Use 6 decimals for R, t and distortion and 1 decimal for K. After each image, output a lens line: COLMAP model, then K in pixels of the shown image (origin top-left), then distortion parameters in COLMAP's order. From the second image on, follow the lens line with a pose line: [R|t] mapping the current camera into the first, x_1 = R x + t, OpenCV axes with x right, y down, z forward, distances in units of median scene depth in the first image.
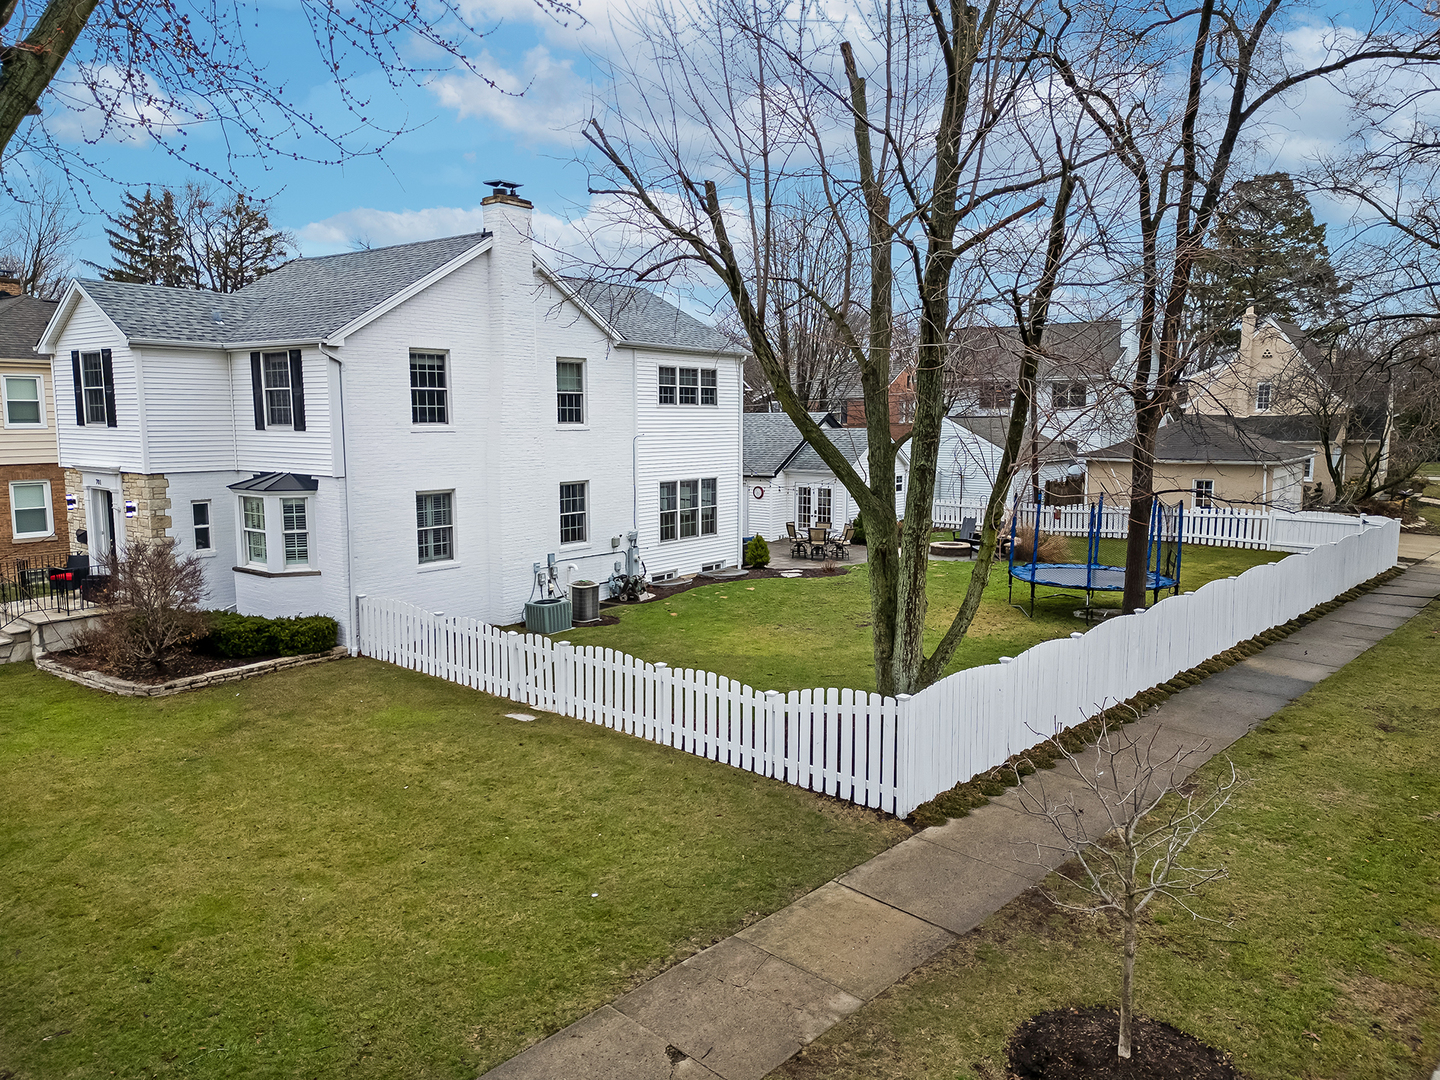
lens RADIAL K [[1023.9, 0, 718.8], [0, 1023.9, 539.1], [0, 0, 1]] dist [0.089708, -0.081410]
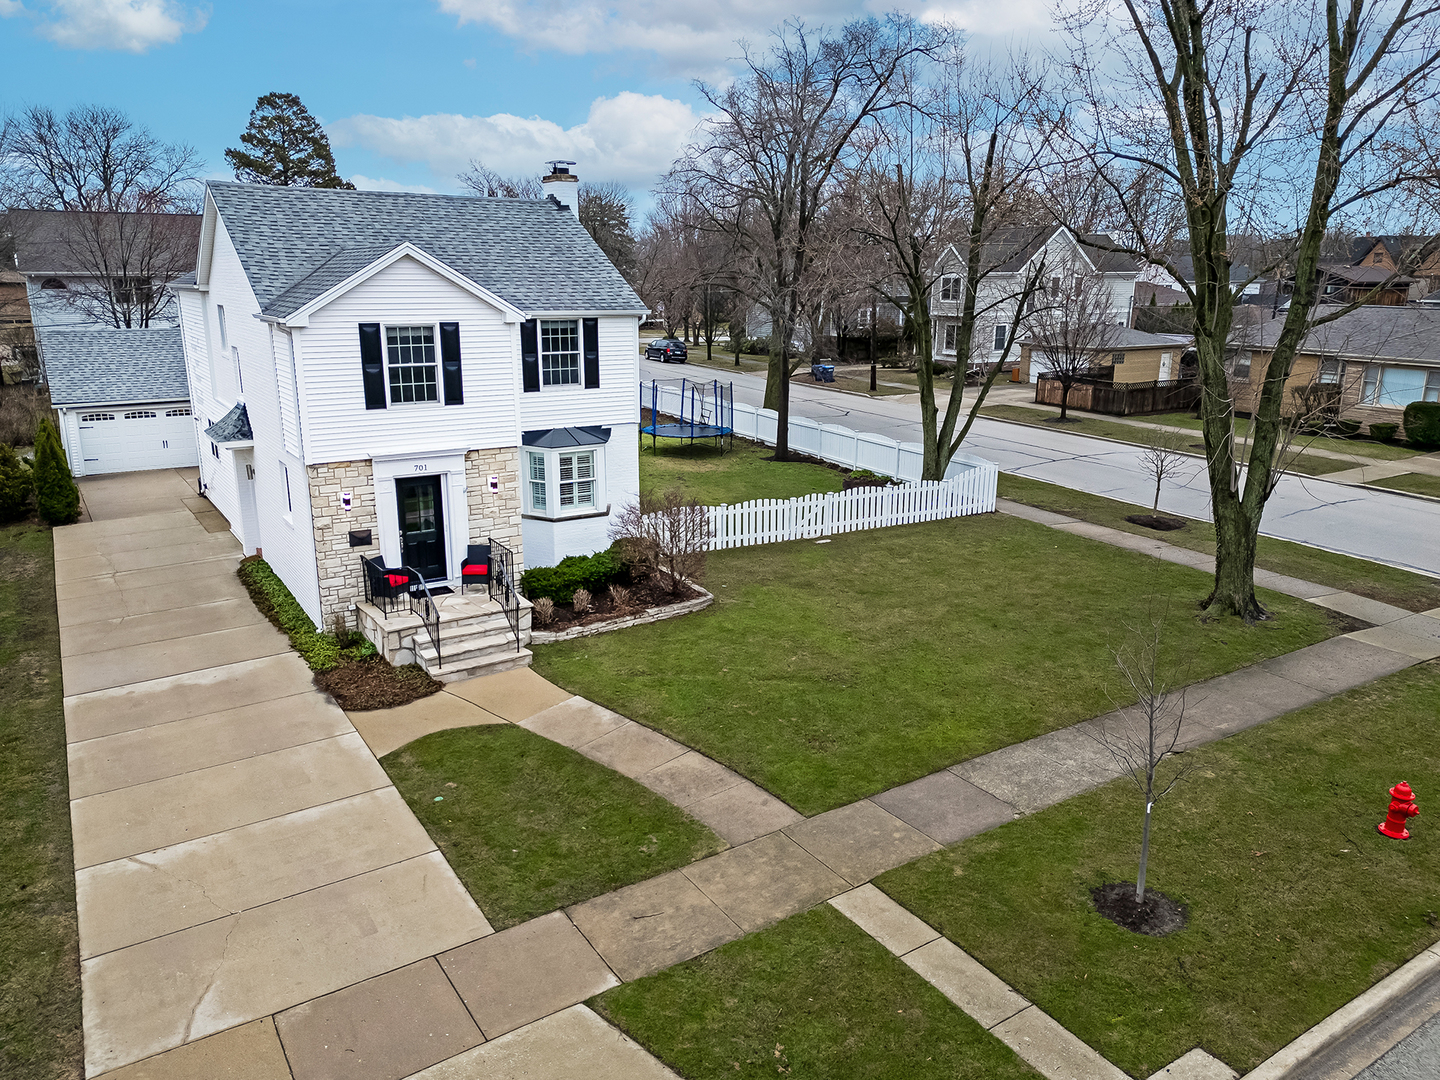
lens RADIAL K [[1023.9, 0, 718.8], [0, 1023.9, 539.1], [0, 0, 1]] dist [0.089708, -0.081410]
pose [[0.323770, -0.236626, 0.916068, -1.149270], [0.113677, 0.970936, 0.210621, -0.131683], [-0.939282, 0.035943, 0.341258, 0.378546]]
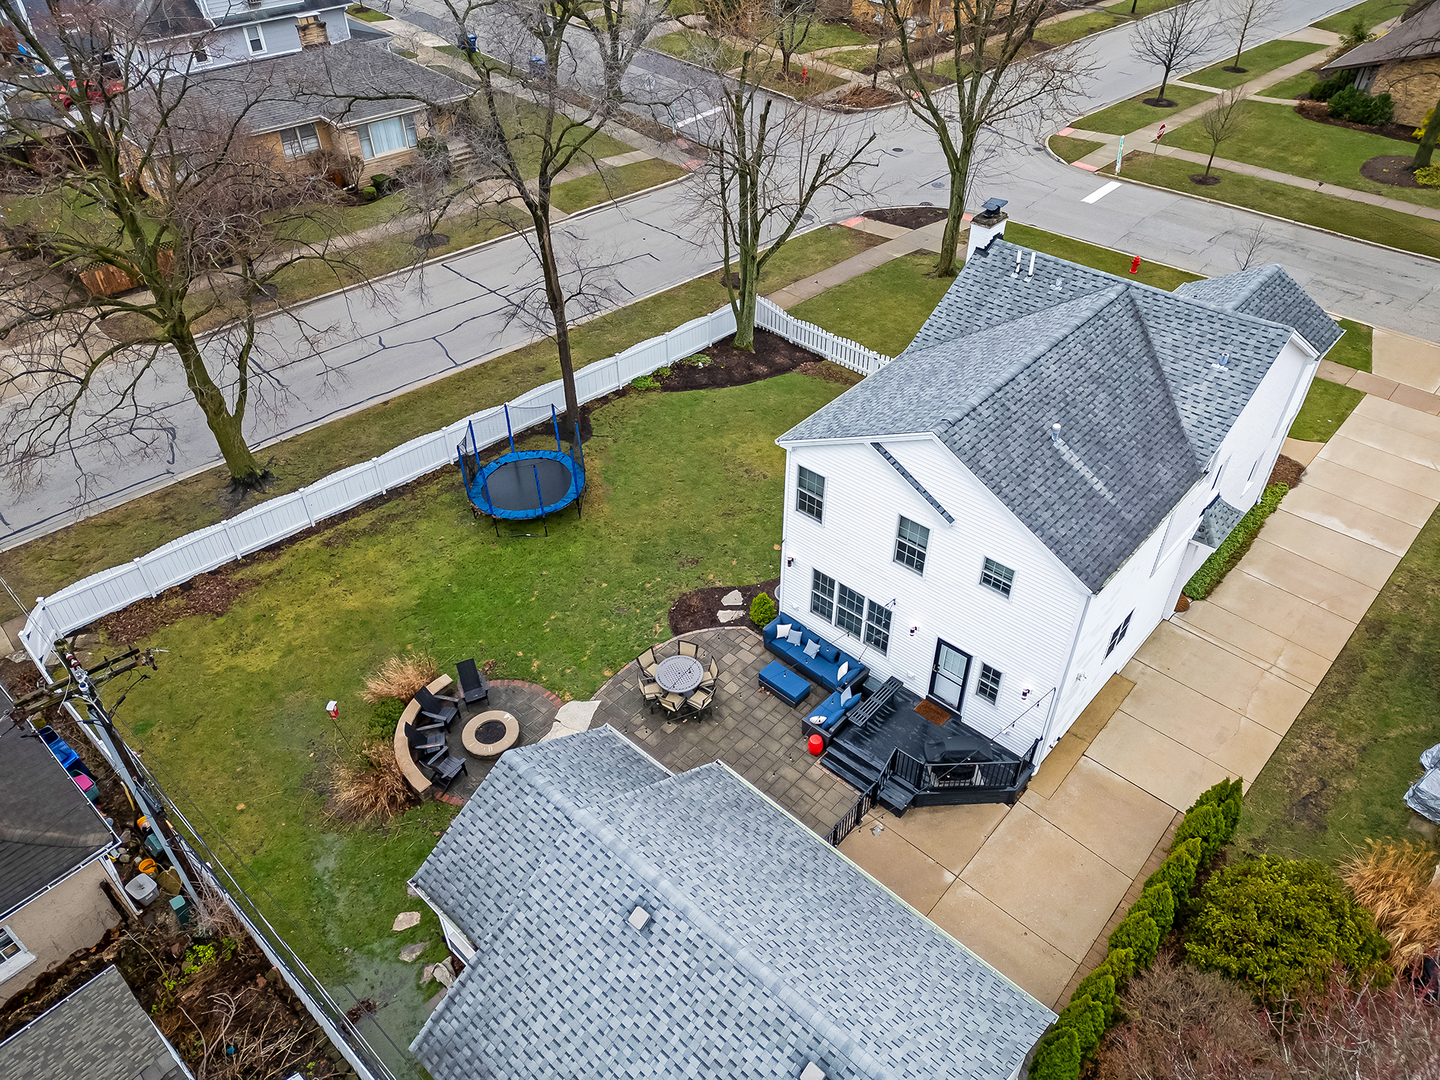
lens RADIAL K [[1023.9, 0, 718.8], [0, 1023.9, 539.1], [0, 0, 1]] dist [0.089708, -0.081410]
pose [[-0.997262, -0.043086, 0.060096, 0.029615], [0.014800, 0.679958, 0.733101, -0.858876], [-0.072449, 0.731984, -0.677459, 1.877071]]
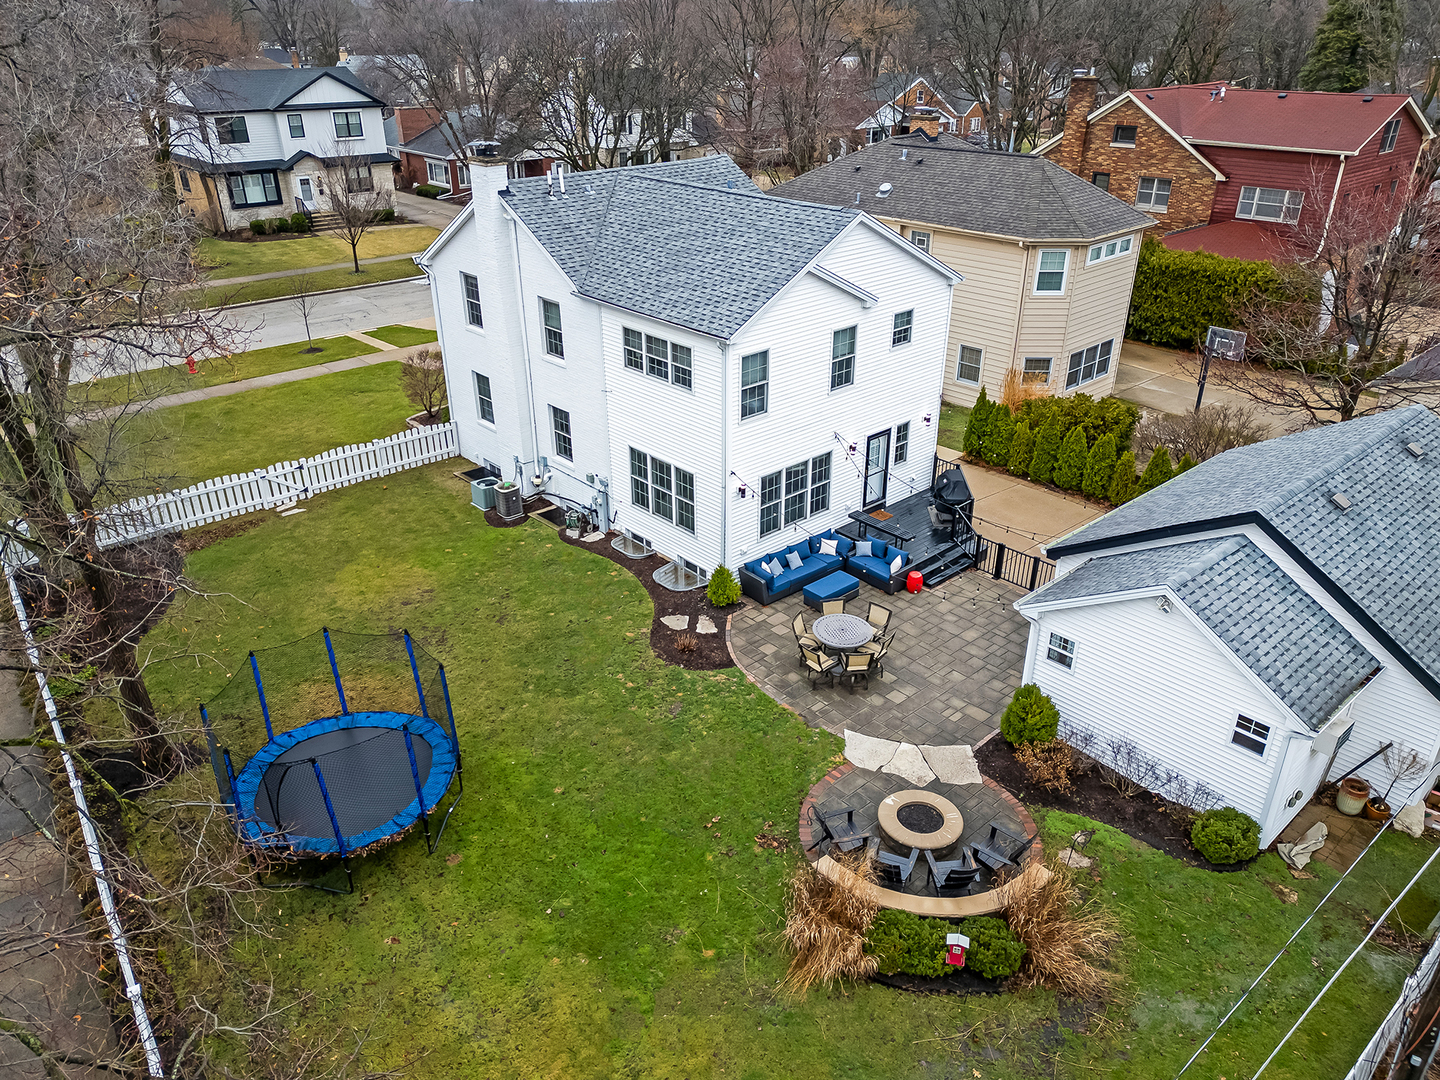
lens RADIAL K [[1023.9, 0, 718.8], [0, 1023.9, 539.1], [0, 0, 1]] dist [0.089708, -0.081410]
pose [[-0.170263, 0.442178, -0.880619, 0.844440], [-0.119363, 0.877832, 0.463857, -0.452078], [0.978143, 0.184091, -0.096683, 1.249405]]
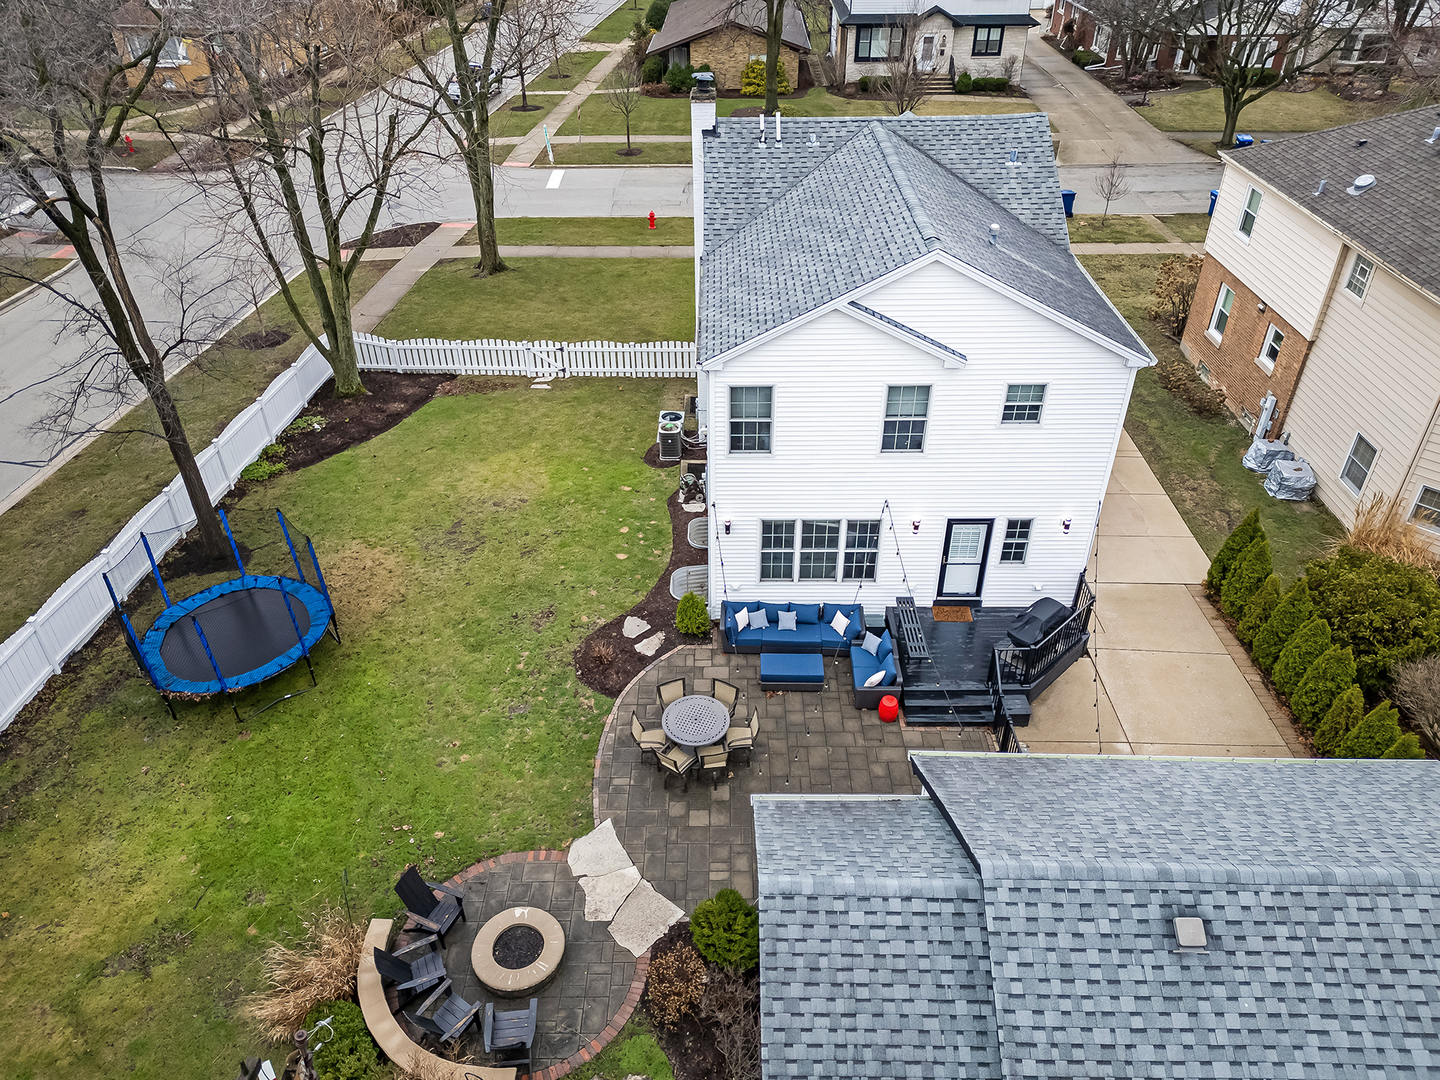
lens RADIAL K [[1023.9, 0, 718.8], [0, 1023.9, 539.1], [0, 0, 1]] dist [0.089708, -0.081410]
pose [[-0.790273, 0.350792, -0.502408, 0.436343], [-0.073847, 0.759417, 0.646400, -0.587228], [0.608289, 0.547934, -0.574242, 1.642411]]
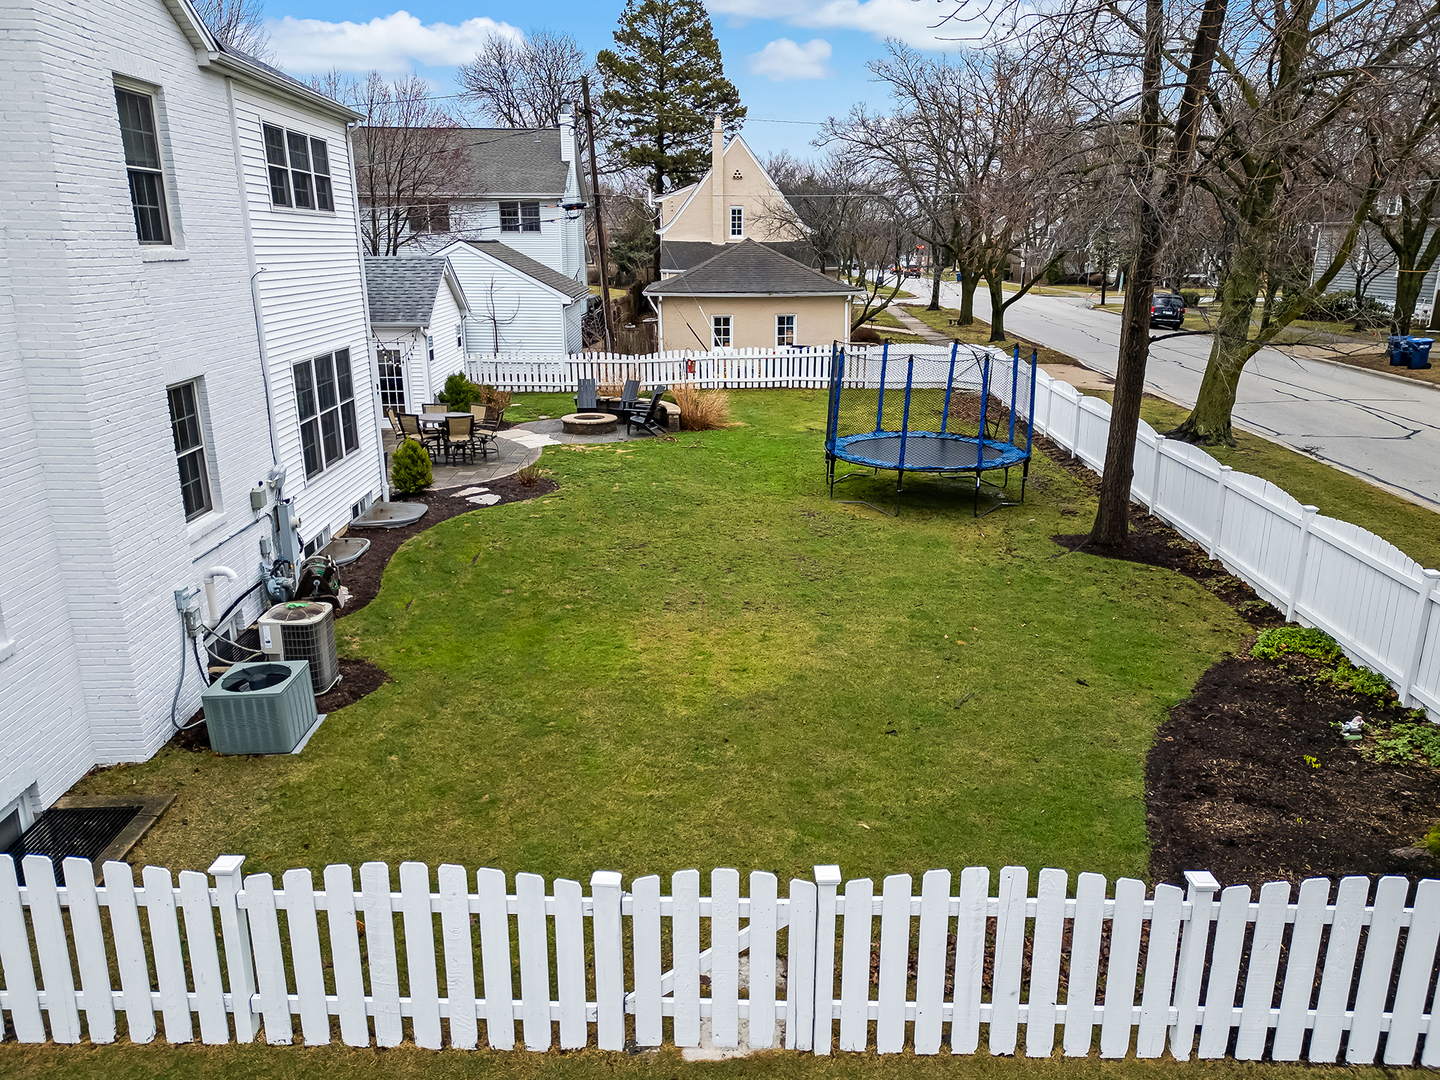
lens RADIAL K [[1023.9, 0, 718.8], [0, 1023.9, 539.1], [0, 0, 1]] dist [0.089708, -0.081410]
pose [[0.764474, -0.179333, 0.619208, -0.242905], [0.079804, 0.979466, 0.185145, -0.052222], [-0.639695, -0.092123, 0.763088, 0.485352]]
